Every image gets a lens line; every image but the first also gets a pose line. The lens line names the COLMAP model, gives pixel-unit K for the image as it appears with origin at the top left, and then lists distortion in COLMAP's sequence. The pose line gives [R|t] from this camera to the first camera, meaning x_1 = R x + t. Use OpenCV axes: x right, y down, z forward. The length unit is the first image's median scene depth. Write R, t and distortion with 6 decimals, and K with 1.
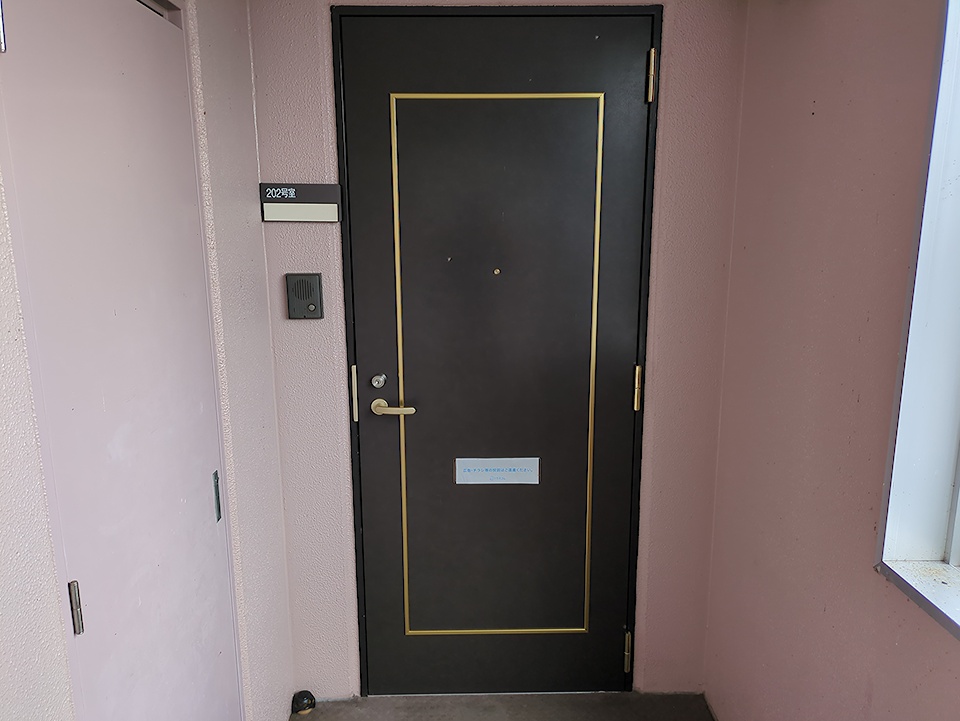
lens RADIAL K [[706.7, 0, 475.6], [0, 706.7, 361.0], [0, 0, 1]] dist [0.052374, -0.064212]
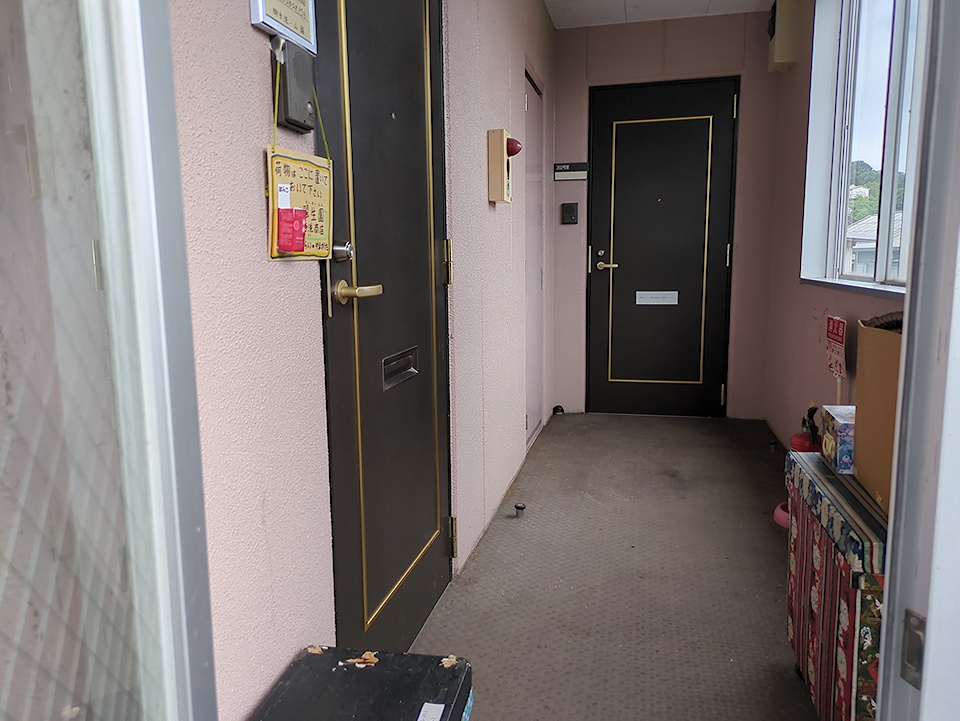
lens RADIAL K [[706.7, 0, 475.6], [0, 706.7, 361.0], [0, 0, 1]] dist [0.052374, -0.064212]
pose [[0.960231, 0.033908, -0.277141, 0.106412], [-0.053736, 0.996485, -0.064263, 0.517806], [0.273988, 0.076600, 0.958678, -1.158482]]
